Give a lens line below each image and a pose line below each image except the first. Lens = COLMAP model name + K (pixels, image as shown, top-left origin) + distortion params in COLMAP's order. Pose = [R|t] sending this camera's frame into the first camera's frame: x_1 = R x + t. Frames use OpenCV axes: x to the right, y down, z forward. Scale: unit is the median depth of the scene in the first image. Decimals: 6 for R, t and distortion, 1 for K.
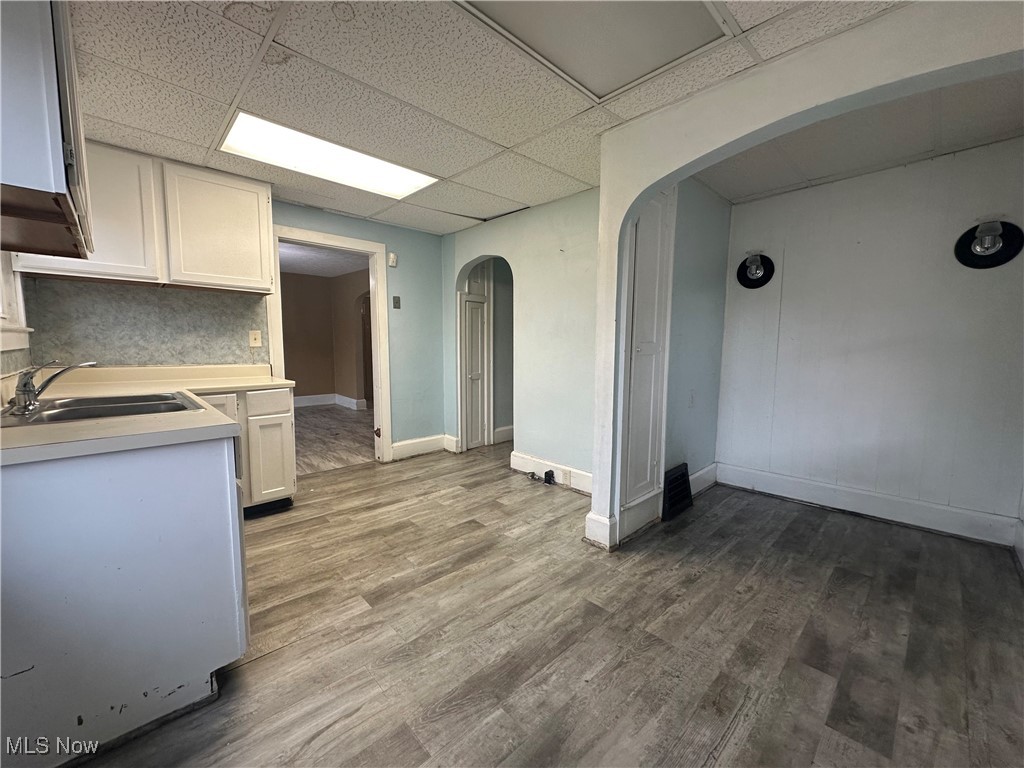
lens RADIAL K [[407.8, 0, 511.7], [0, 407.8, 385.0], [0, 0, 1]] dist [-0.001578, 0.000472]
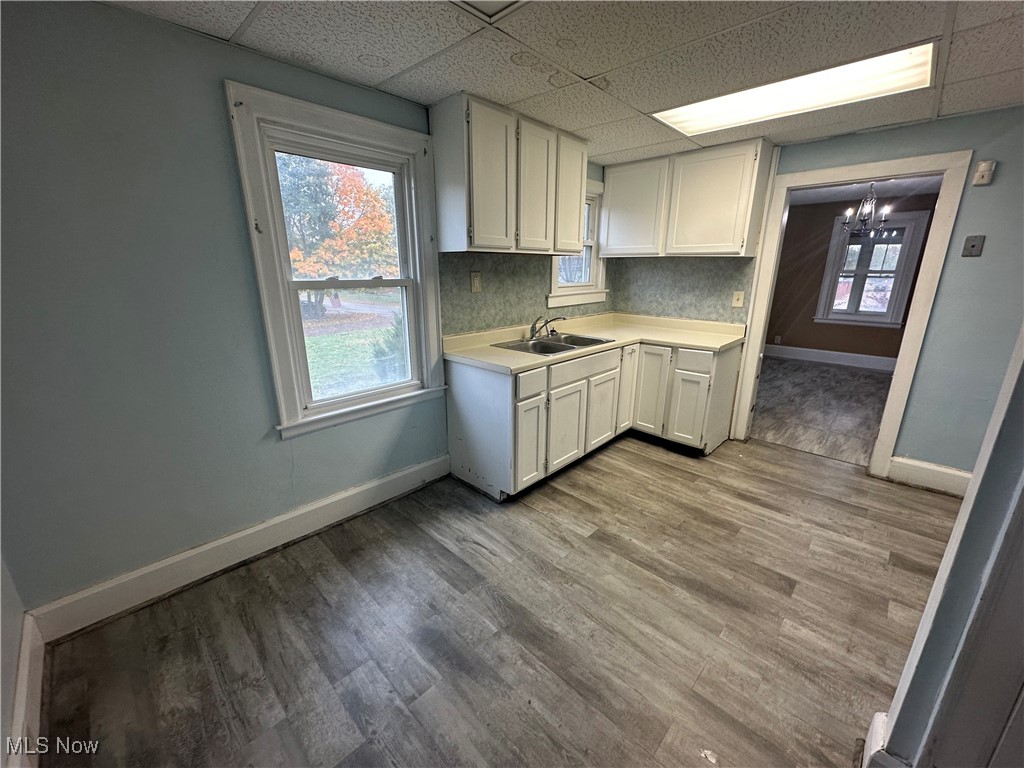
lens RADIAL K [[407.8, 0, 511.7], [0, 407.8, 384.5], [0, 0, 1]] dist [-0.001578, 0.000472]
pose [[0.044448, 0.268582, -0.962231, 0.536696], [-0.100703, 0.959481, 0.263163, -0.156174], [0.993923, 0.085202, 0.069694, 0.475292]]
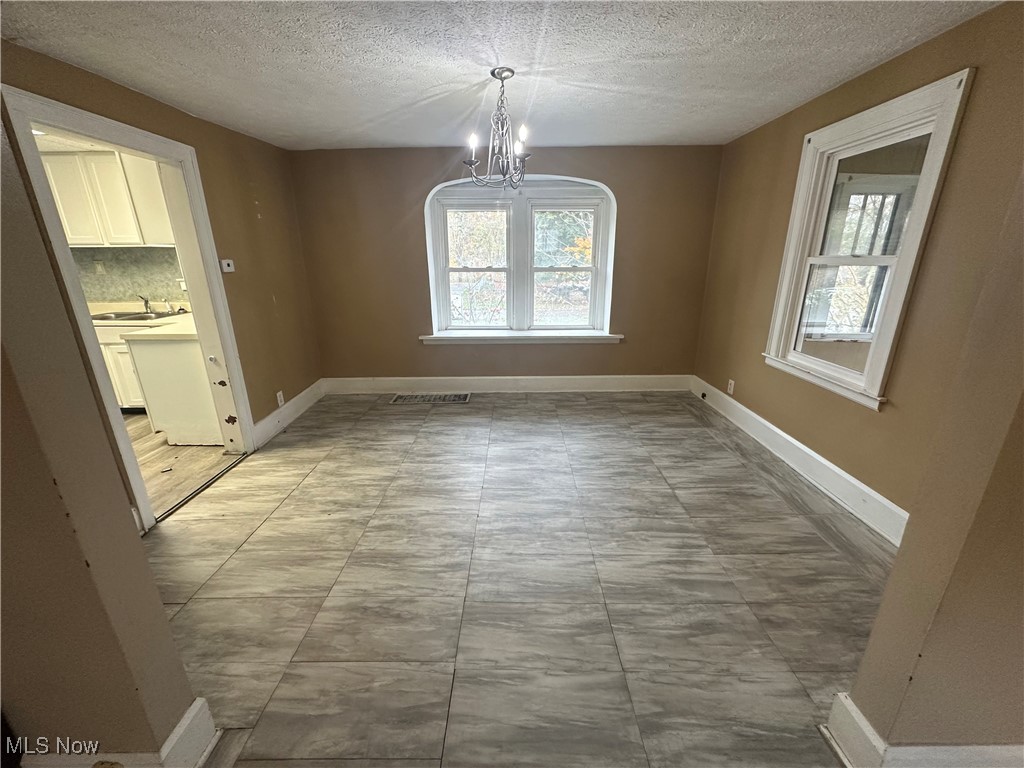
lens RADIAL K [[407.8, 0, 512.2], [0, 407.8, 386.5], [0, 0, 1]] dist [-0.001578, 0.000472]
pose [[-0.696702, 0.213132, -0.684968, -0.566305], [-0.069997, 0.930091, 0.360600, -0.384751], [0.713938, 0.299176, -0.633077, 2.816951]]
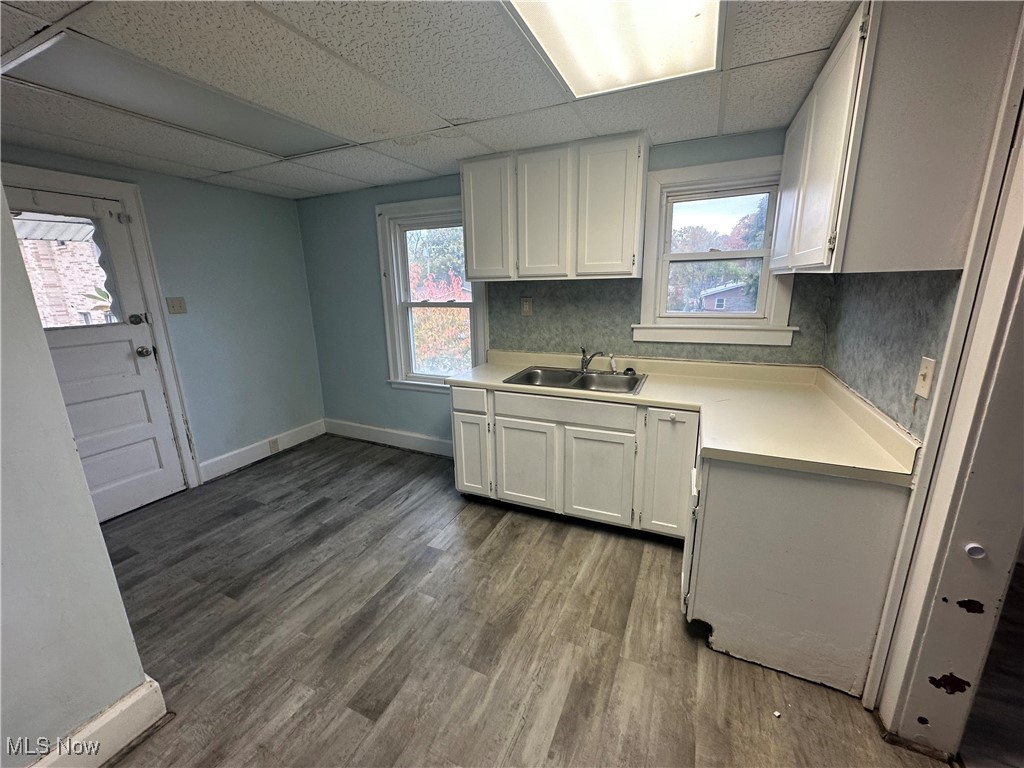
lens RADIAL K [[407.8, 0, 510.0], [0, 407.8, 384.3], [0, 0, 1]] dist [-0.001578, 0.000472]
pose [[-0.928735, 0.098804, -0.357336, -0.124605], [-0.024109, 0.945699, 0.324148, -0.296605], [0.369960, 0.309663, -0.875921, 1.565288]]
